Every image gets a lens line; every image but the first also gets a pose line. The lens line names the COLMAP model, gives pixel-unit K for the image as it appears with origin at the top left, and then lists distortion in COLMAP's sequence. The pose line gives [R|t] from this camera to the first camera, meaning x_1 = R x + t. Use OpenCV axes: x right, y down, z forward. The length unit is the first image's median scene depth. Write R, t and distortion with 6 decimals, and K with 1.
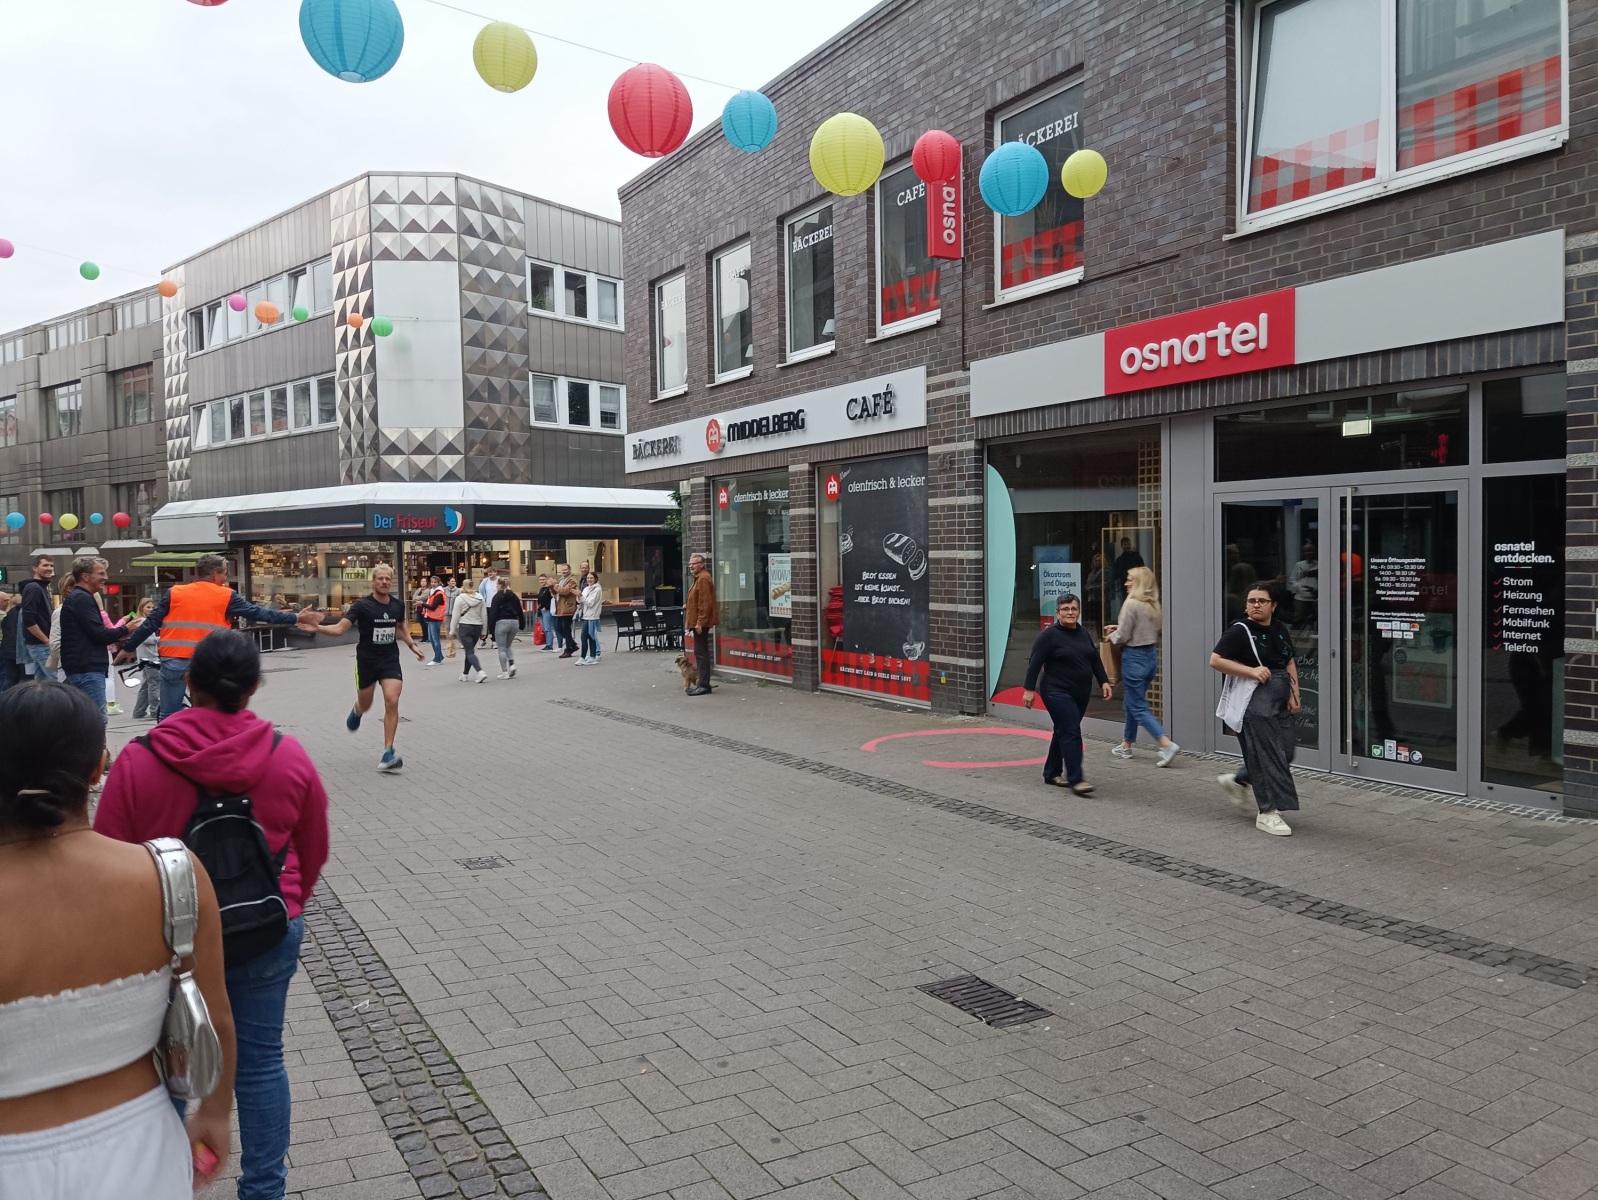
lens RADIAL K [[1161.9, 0, 803.7], [0, 1161.9, 584.8], [0, 0, 1]] dist [0.094319, -0.138948]
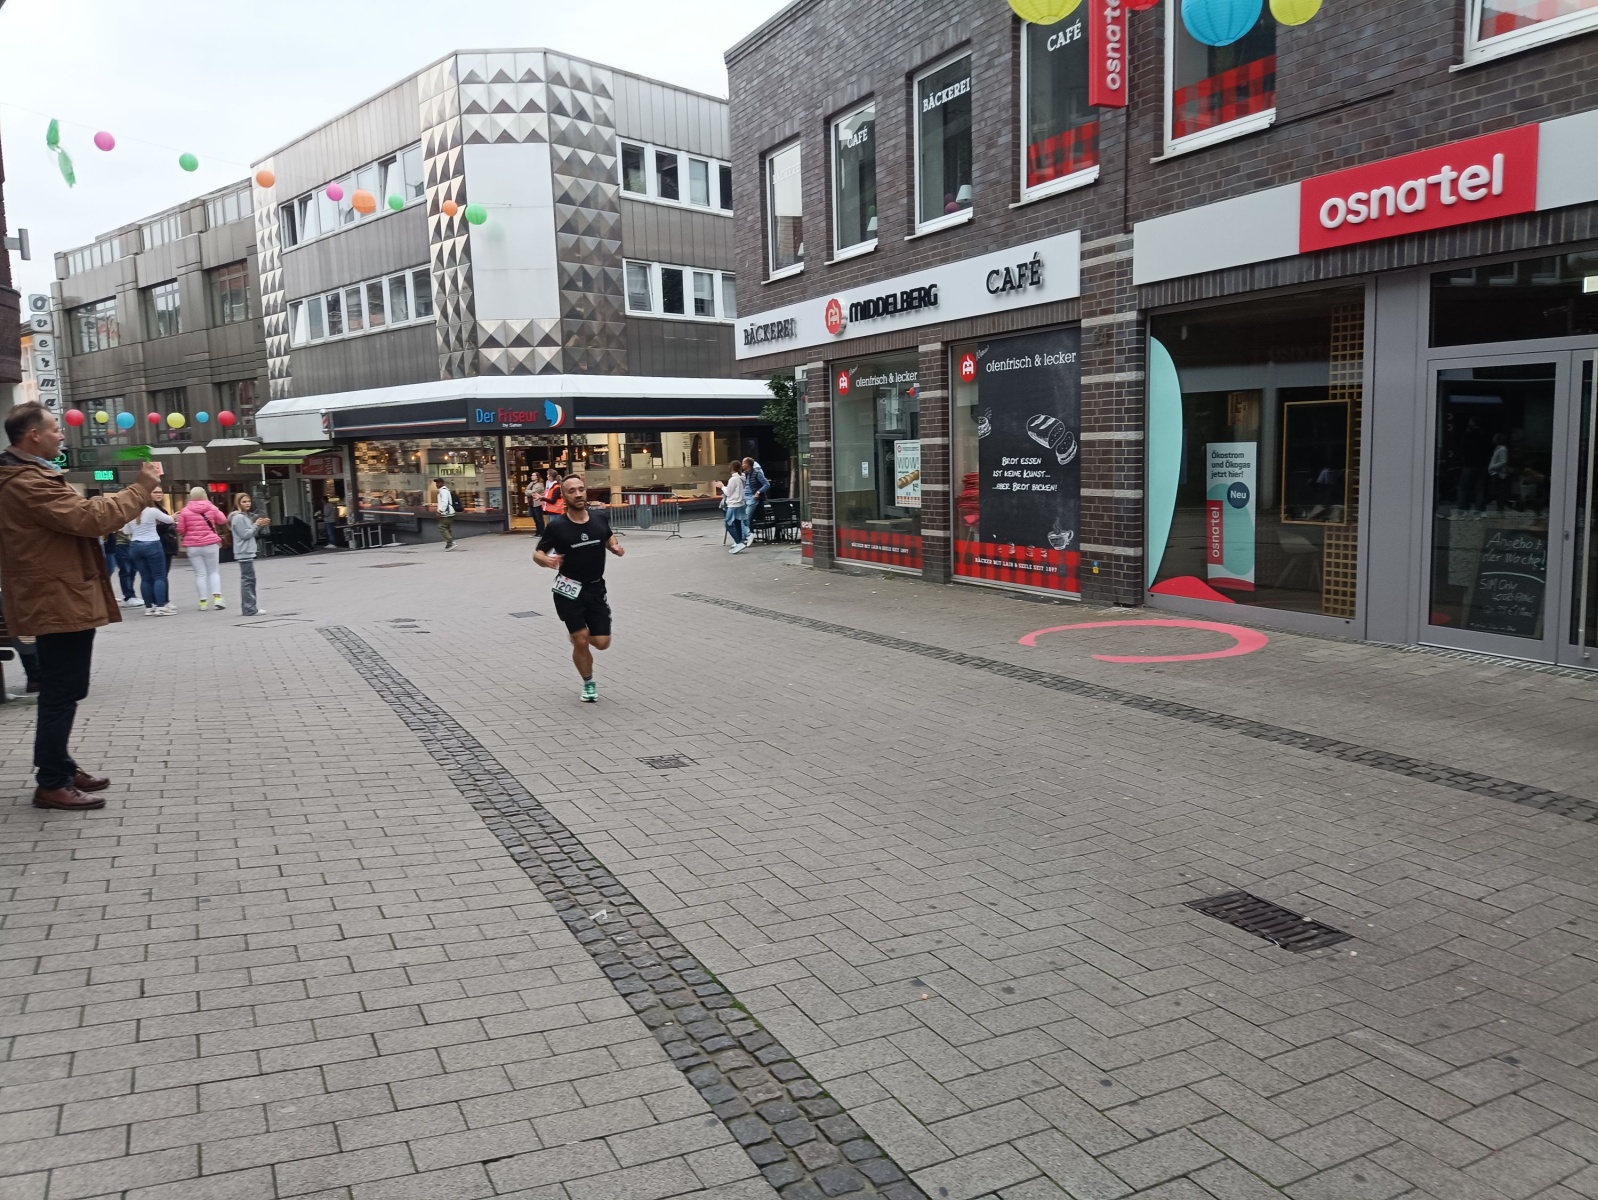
lens RADIAL K [[1161.9, 0, 804.9], [0, 1161.9, 587.6], [0, 0, 1]] dist [0.094319, -0.138948]
pose [[0.997806, -0.006845, -0.065853, -0.068001], [0.013002, 0.995532, 0.093525, 0.004955], [0.064919, -0.094176, 0.993437, 0.049423]]
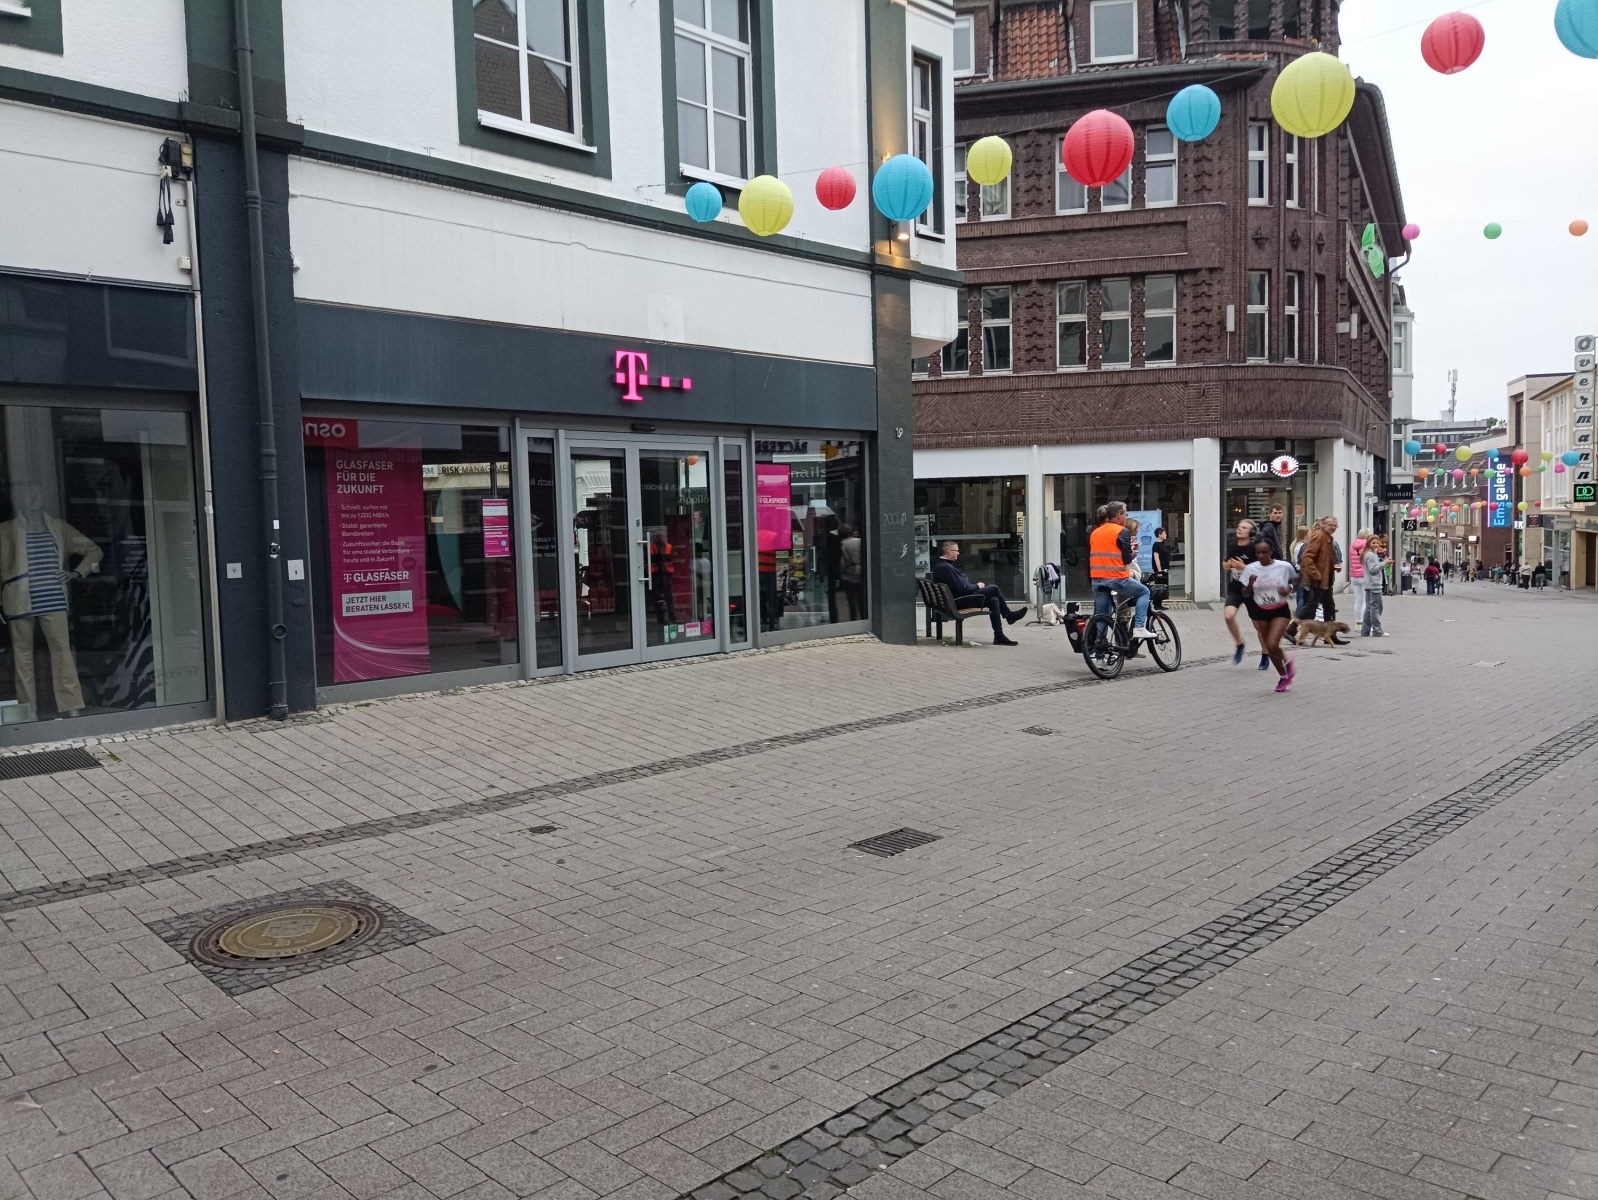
lens RADIAL K [[1161.9, 0, 795.9], [0, 1161.9, 587.2], [0, 0, 1]] dist [0.094319, -0.138948]
pose [[0.240912, 0.068516, -0.968126, 0.698376], [-0.009597, 0.997624, 0.068216, -0.018468], [0.970500, -0.007142, 0.240997, 0.270925]]
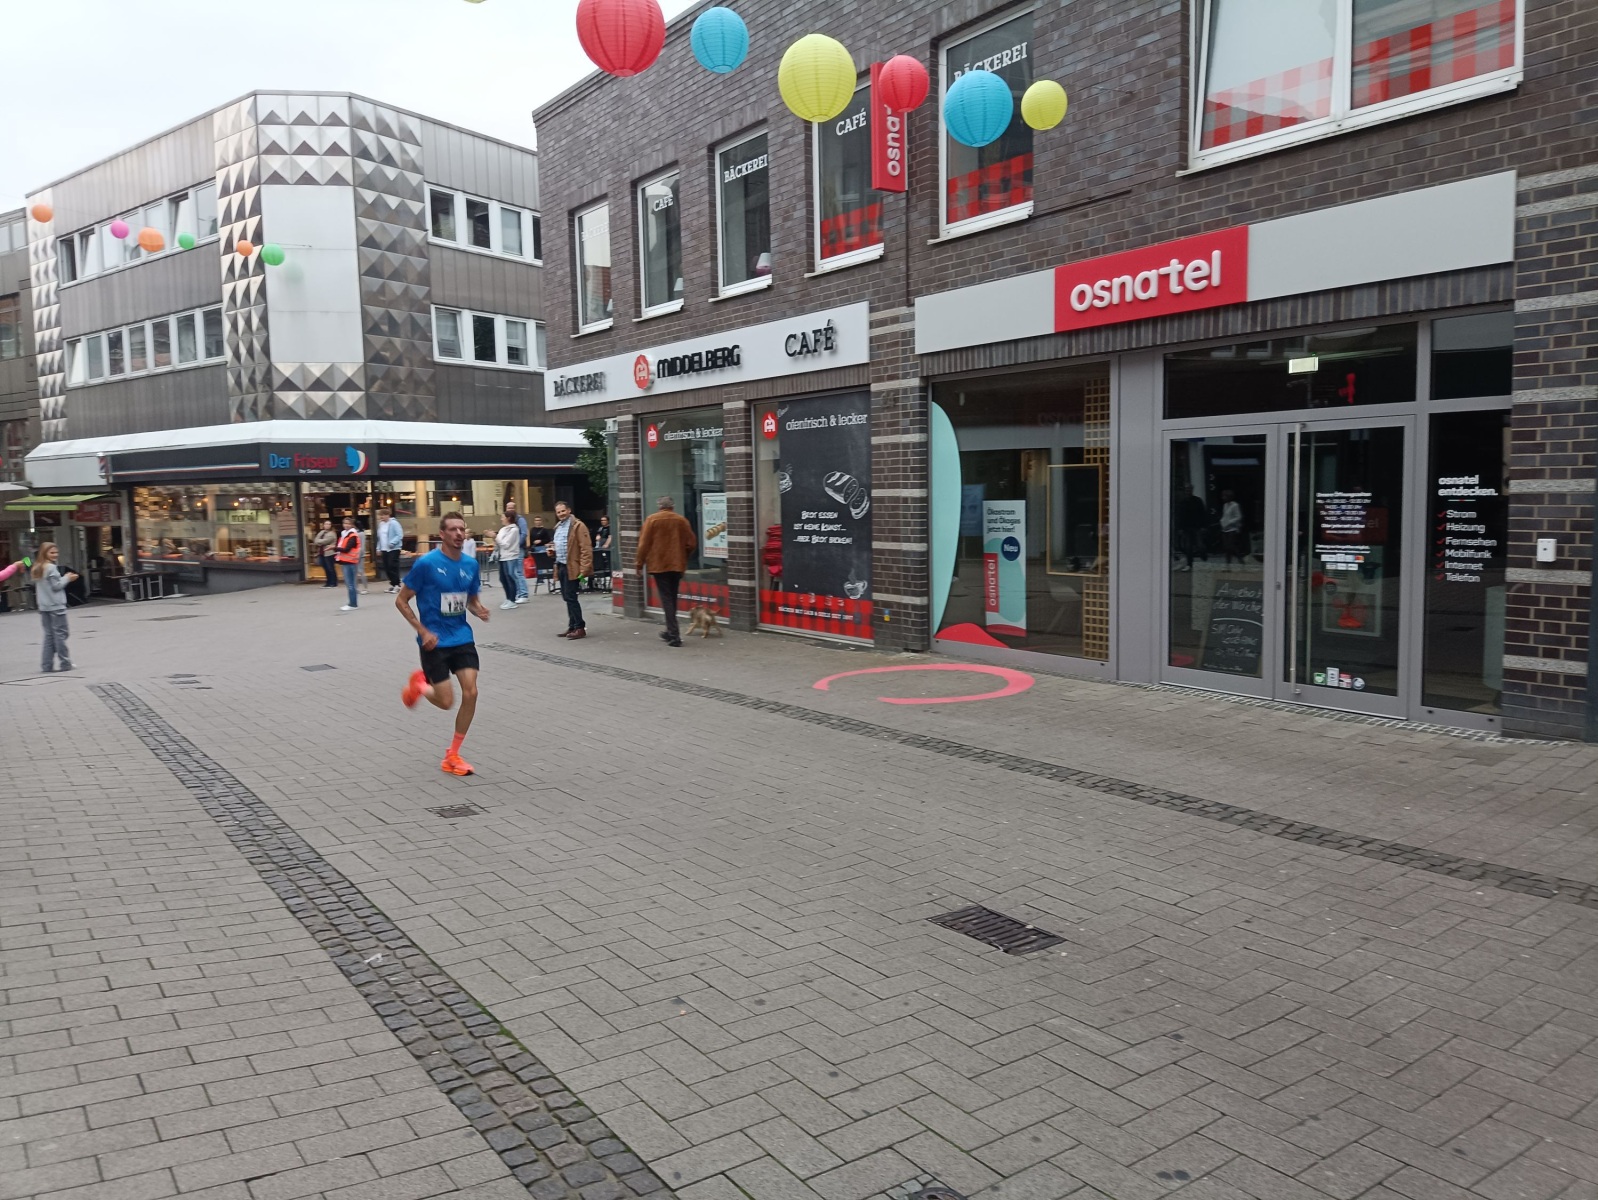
lens RADIAL K [[1161.9, 0, 806.6], [0, 1161.9, 584.9], [0, 0, 1]] dist [0.094319, -0.138948]
pose [[0.996169, -0.012477, 0.086559, -0.046153], [0.008006, 0.998625, 0.051817, 0.000774], [-0.087087, -0.050925, 0.994898, 0.009102]]
